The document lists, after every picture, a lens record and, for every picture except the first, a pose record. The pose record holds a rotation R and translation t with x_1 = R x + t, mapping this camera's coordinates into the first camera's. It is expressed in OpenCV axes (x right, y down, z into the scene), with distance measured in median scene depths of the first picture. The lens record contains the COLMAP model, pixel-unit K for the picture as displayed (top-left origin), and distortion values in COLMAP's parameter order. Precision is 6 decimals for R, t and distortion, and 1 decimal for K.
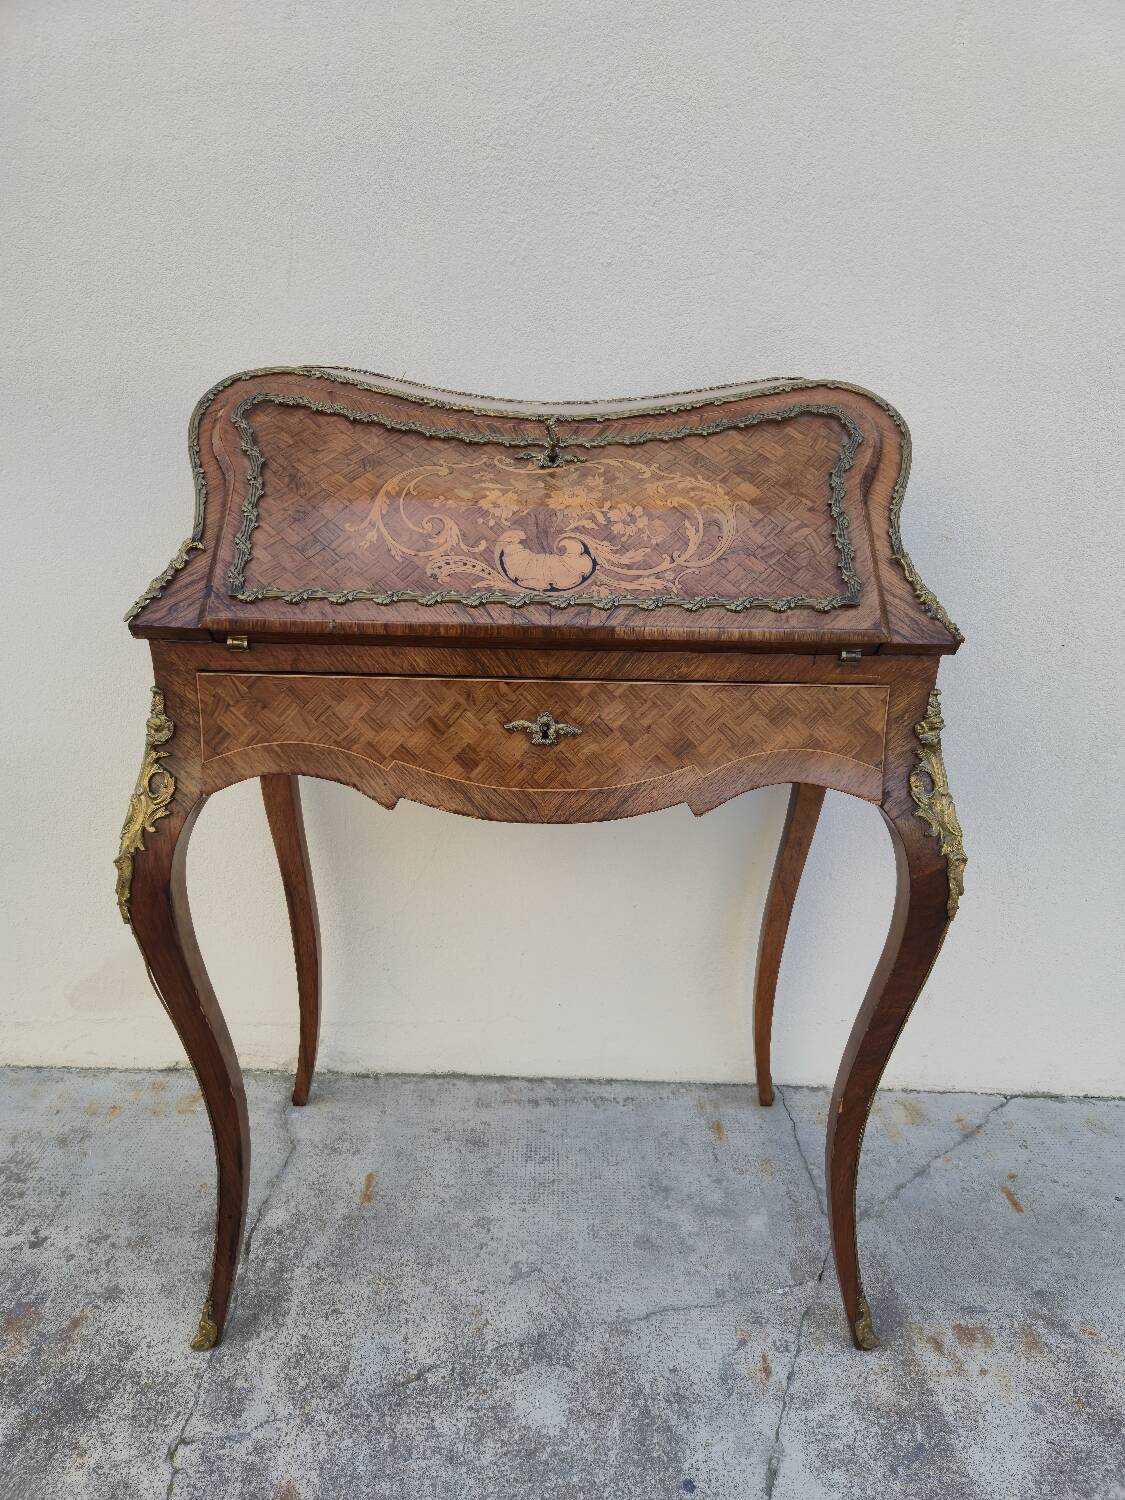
lens RADIAL K [[1003.3, 0, 589.6], [0, 1003.3, 768.6], [0, 0, 1]] dist [0.077428, -0.063513]
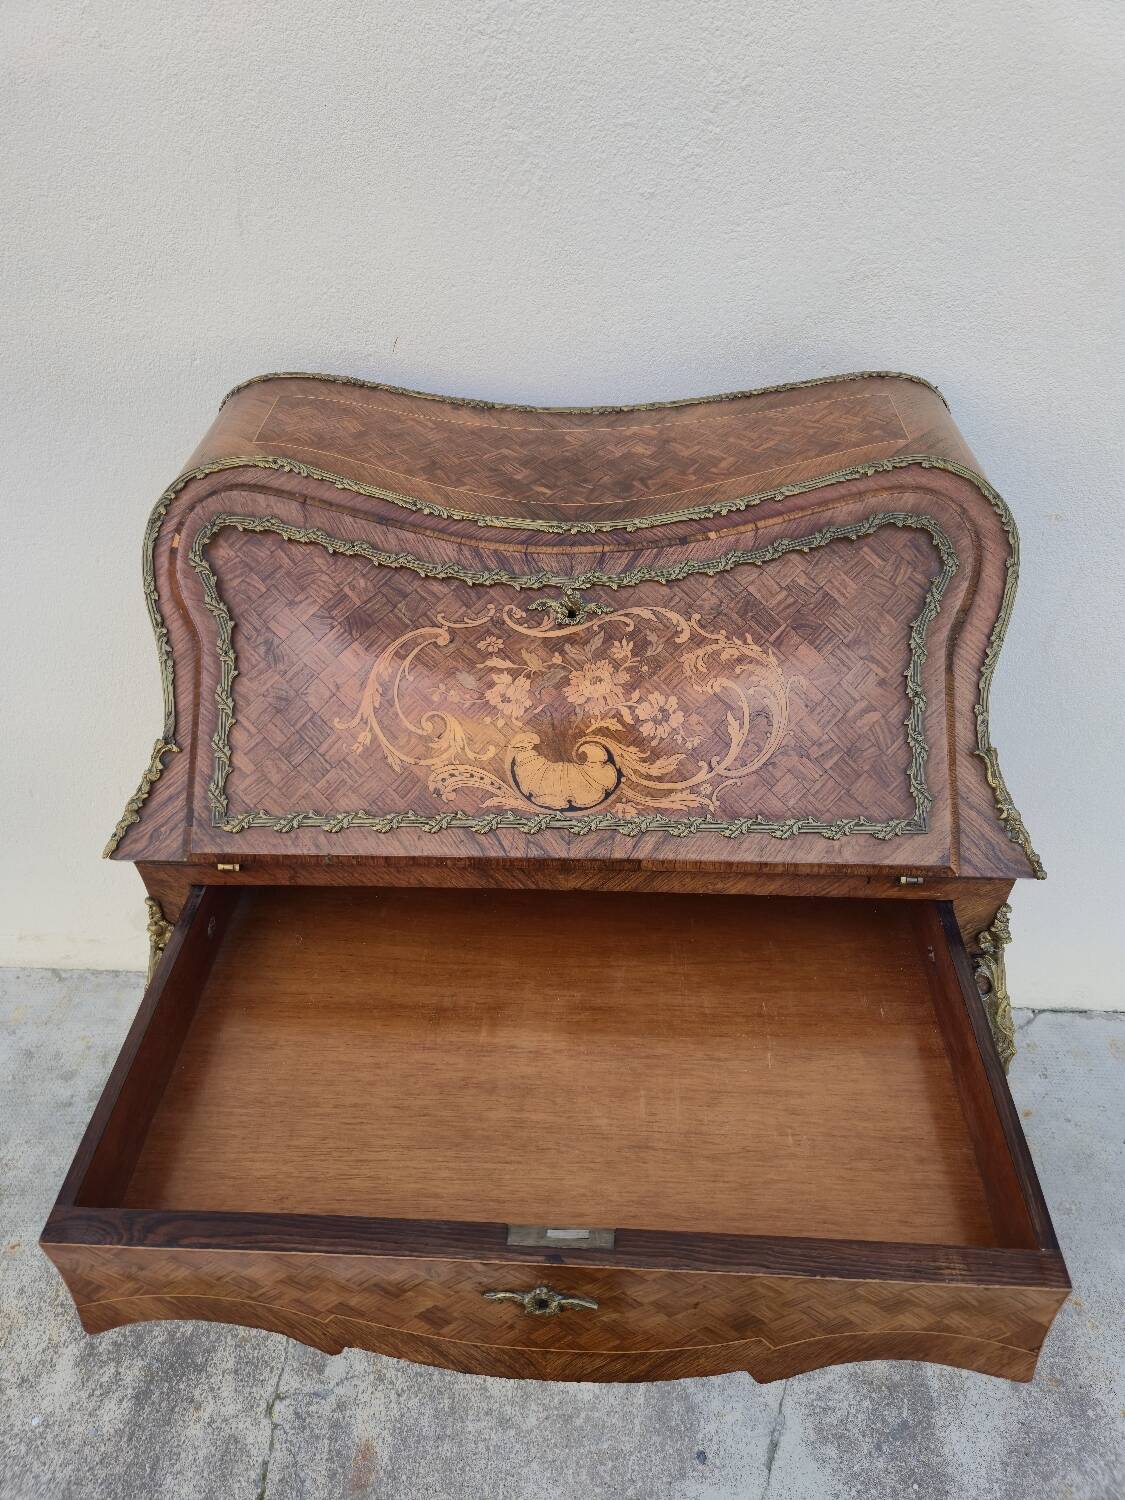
lens RADIAL K [[1002.7, 0, 580.8], [0, 1002.7, 746.5], [0, 0, 1]] dist [0.077582, -0.061221]
pose [[0.998068, 0.010234, -0.061287, 0.021249], [0.012525, 0.932959, 0.359765, -0.473645], [0.060860, -0.359837, 0.931028, 0.177925]]
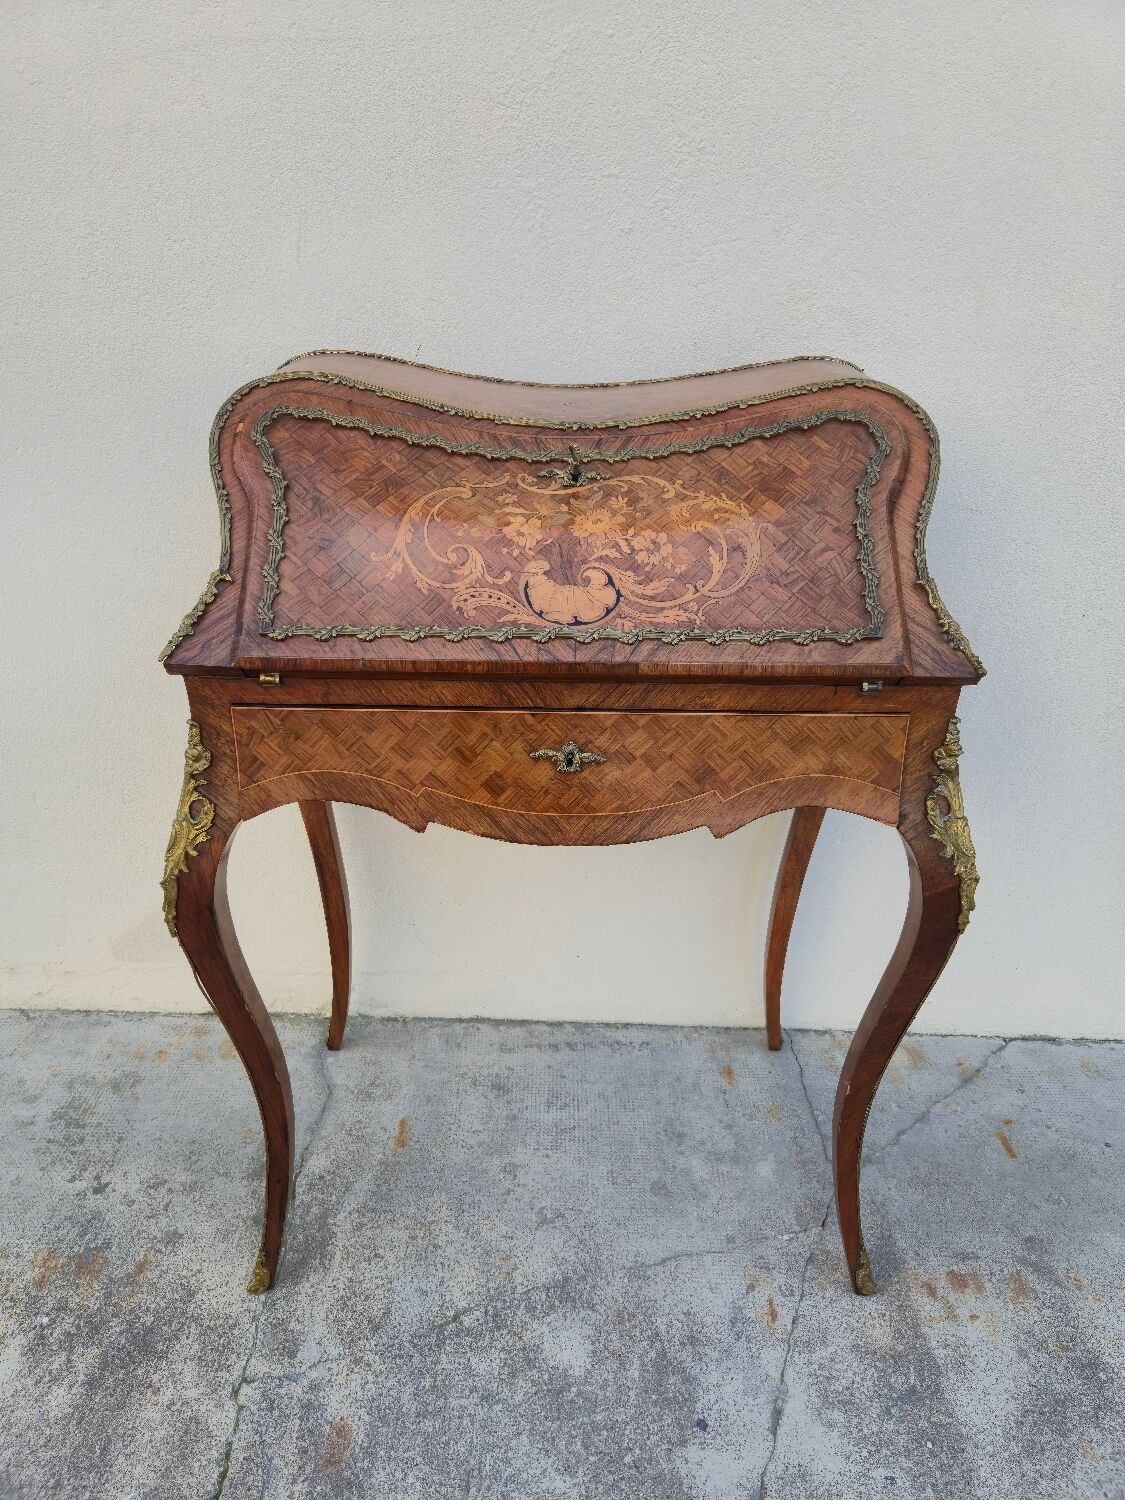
lens RADIAL K [[1002.8, 0, 581.8], [0, 1002.8, 757.0], [0, 0, 1]] dist [0.078490, -0.063498]
pose [[0.999879, -0.000884, -0.015561, -0.014346], [0.002722, 0.992948, 0.118518, -0.142606], [0.015346, -0.118546, 0.992830, -0.014956]]
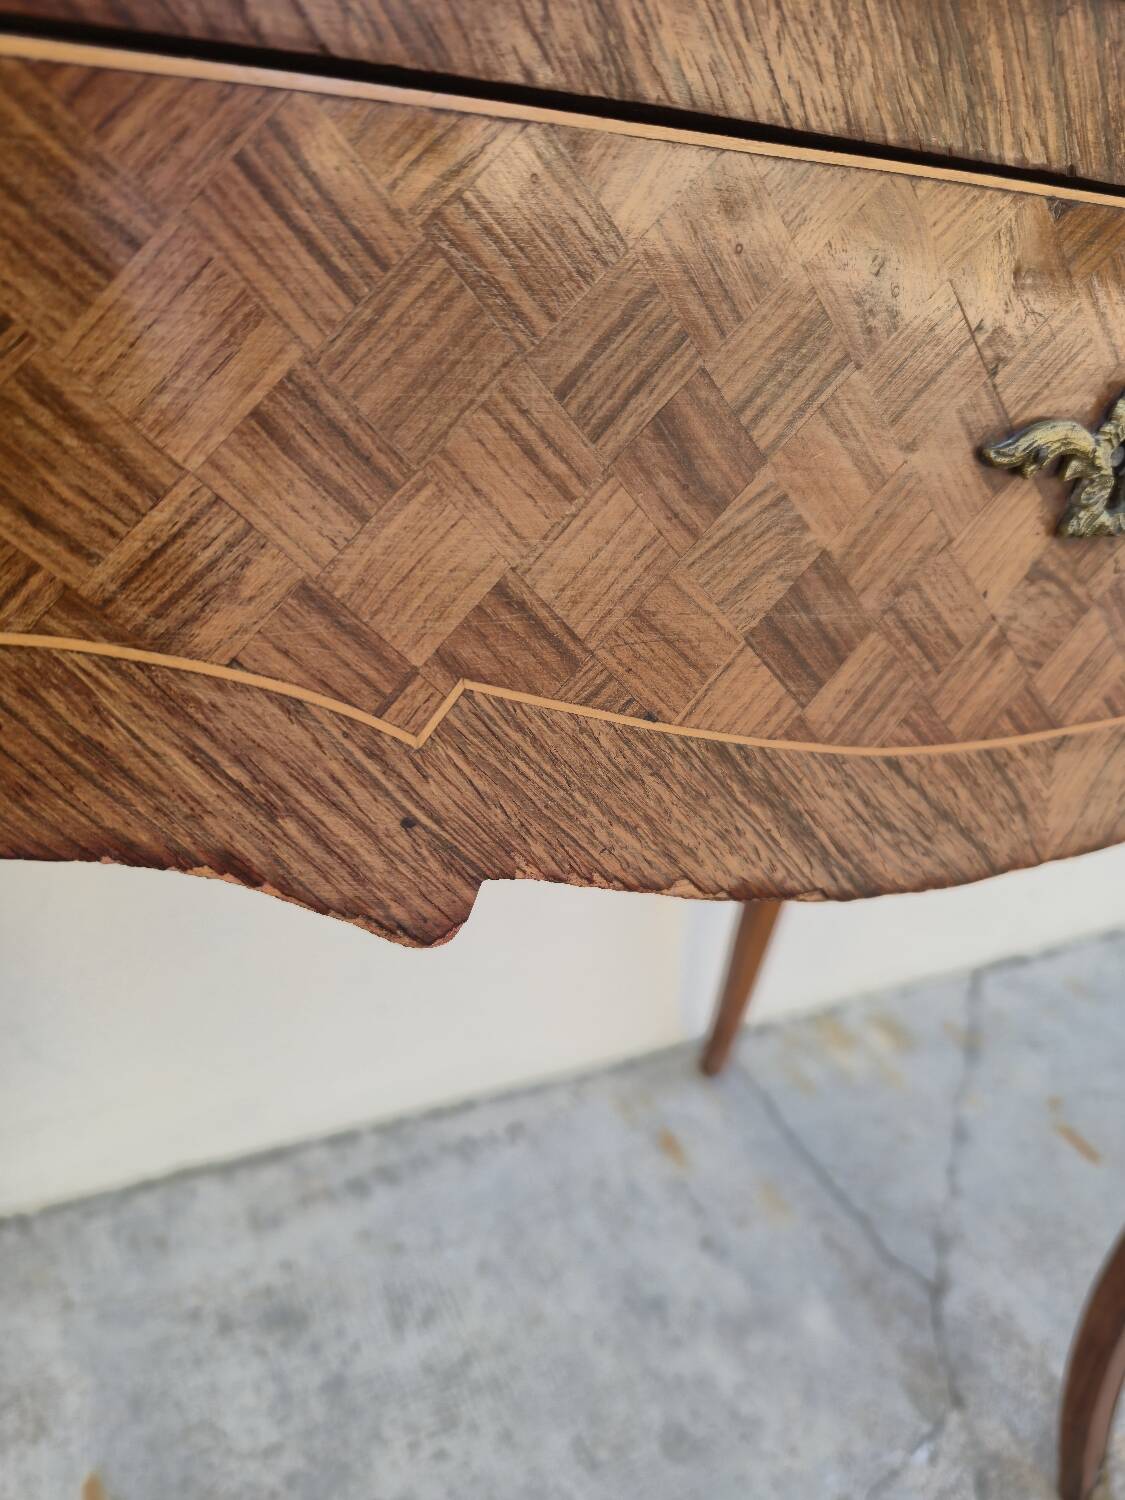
lens RADIAL K [[1067.7, 0, 558.3], [0, 1067.7, 769.5], [0, 0, 1]] dist [-0.011746, -0.003071]
pose [[0.909577, -0.140407, 0.391096, -0.222884], [0.044530, 0.968700, 0.244209, -0.032626], [-0.413143, -0.204711, 0.887359, 0.740068]]
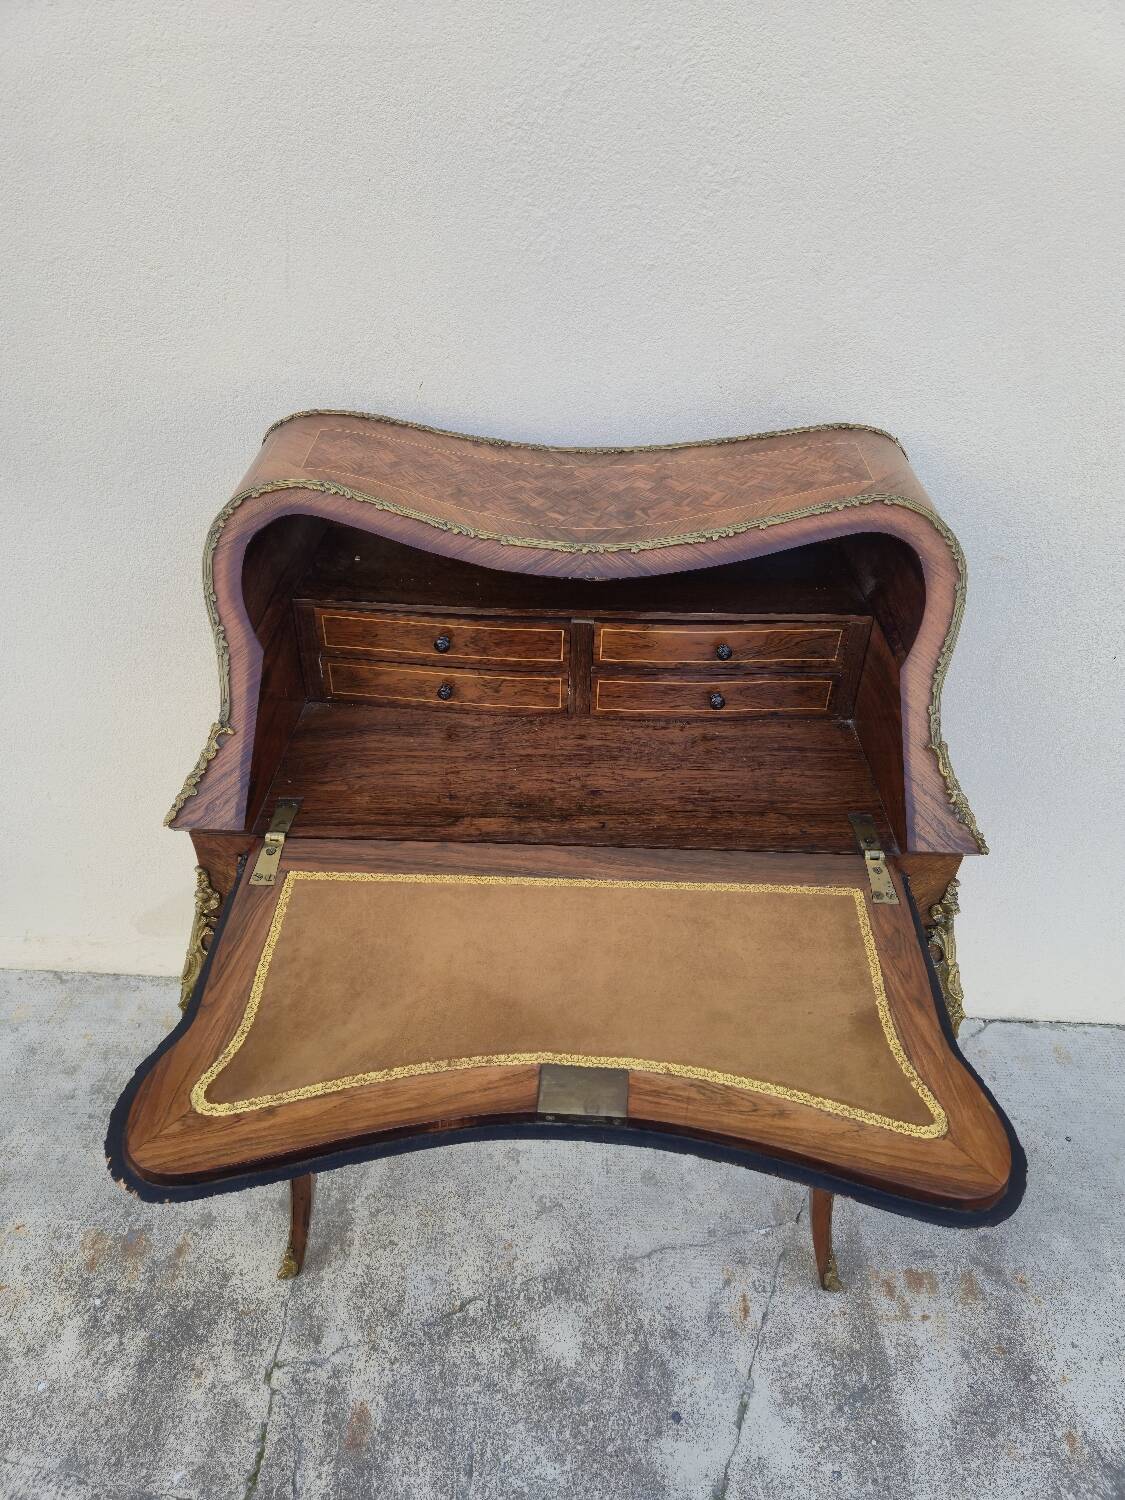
lens RADIAL K [[1013.0, 0, 585.1], [0, 1013.0, 749.1], [0, 0, 1]] dist [0.071528, -0.055710]
pose [[0.999335, 0.027698, -0.023694, -0.007962], [-0.018709, 0.947662, 0.318728, -0.469538], [0.031282, -0.318073, 0.947550, 0.047395]]
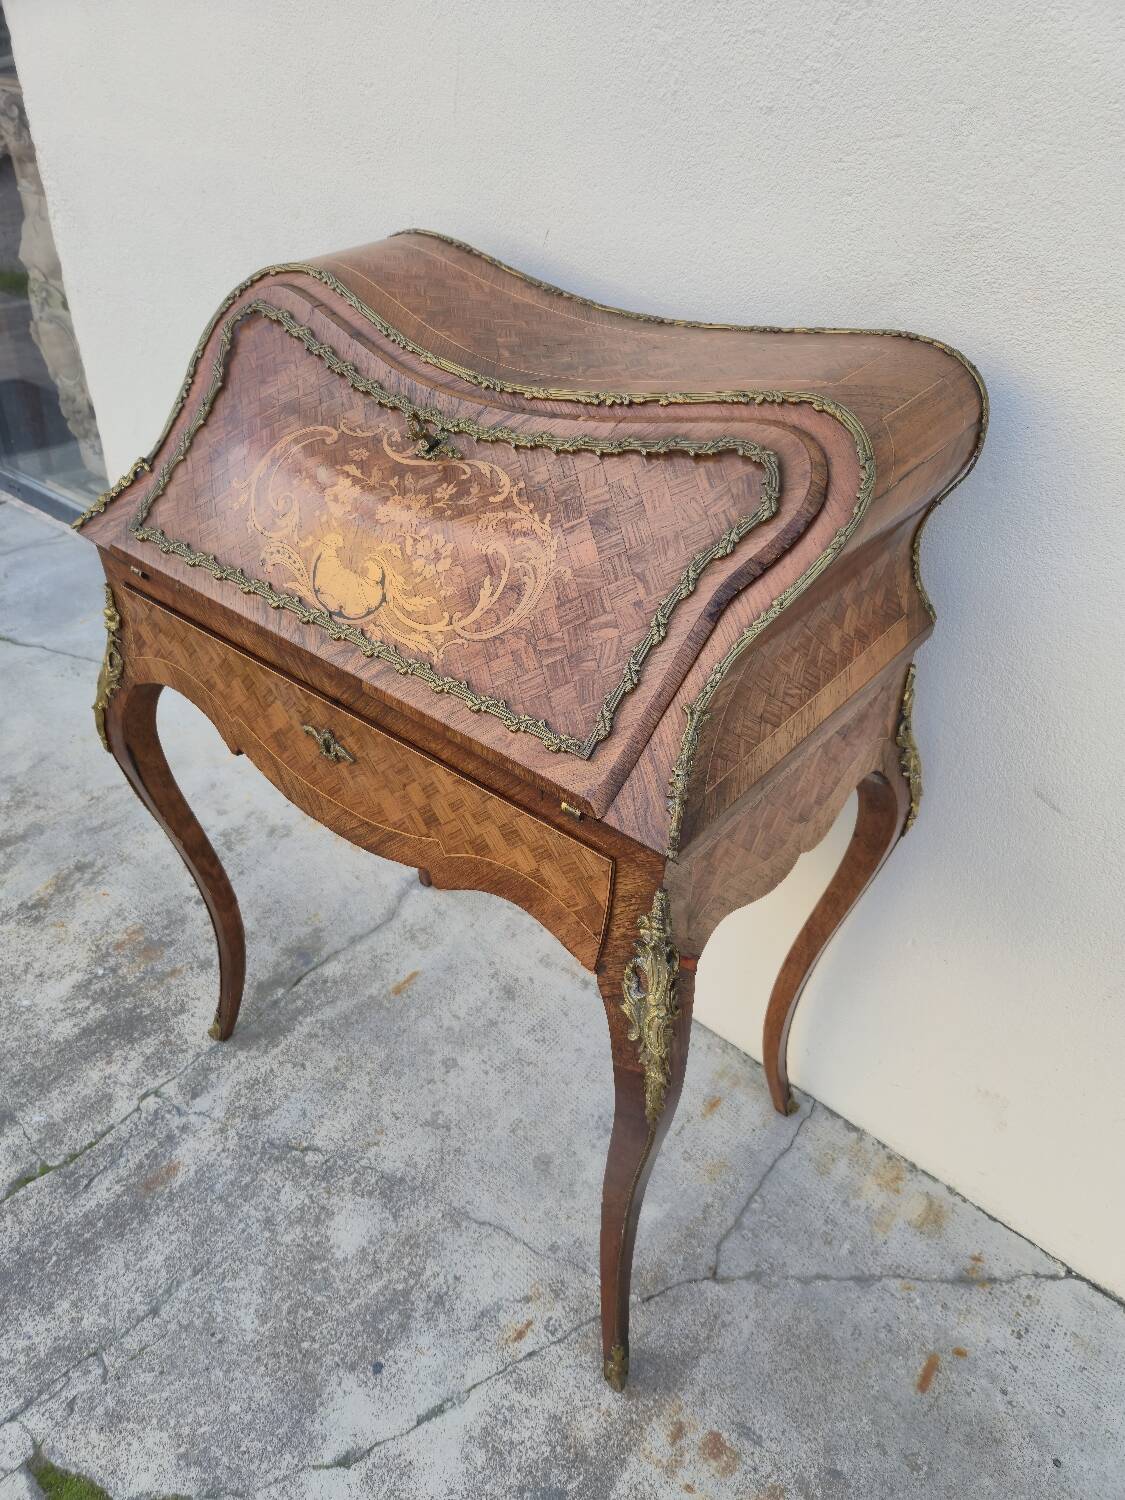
lens RADIAL K [[1018.1, 0, 590.9], [0, 1018.1, 767.1], [0, 0, 1]] dist [0.067508, -0.050532]
pose [[0.768252, 0.396225, -0.502787, 0.582829], [-0.221731, 0.901510, 0.371639, -0.393555], [0.600520, -0.174029, 0.780442, 0.331509]]
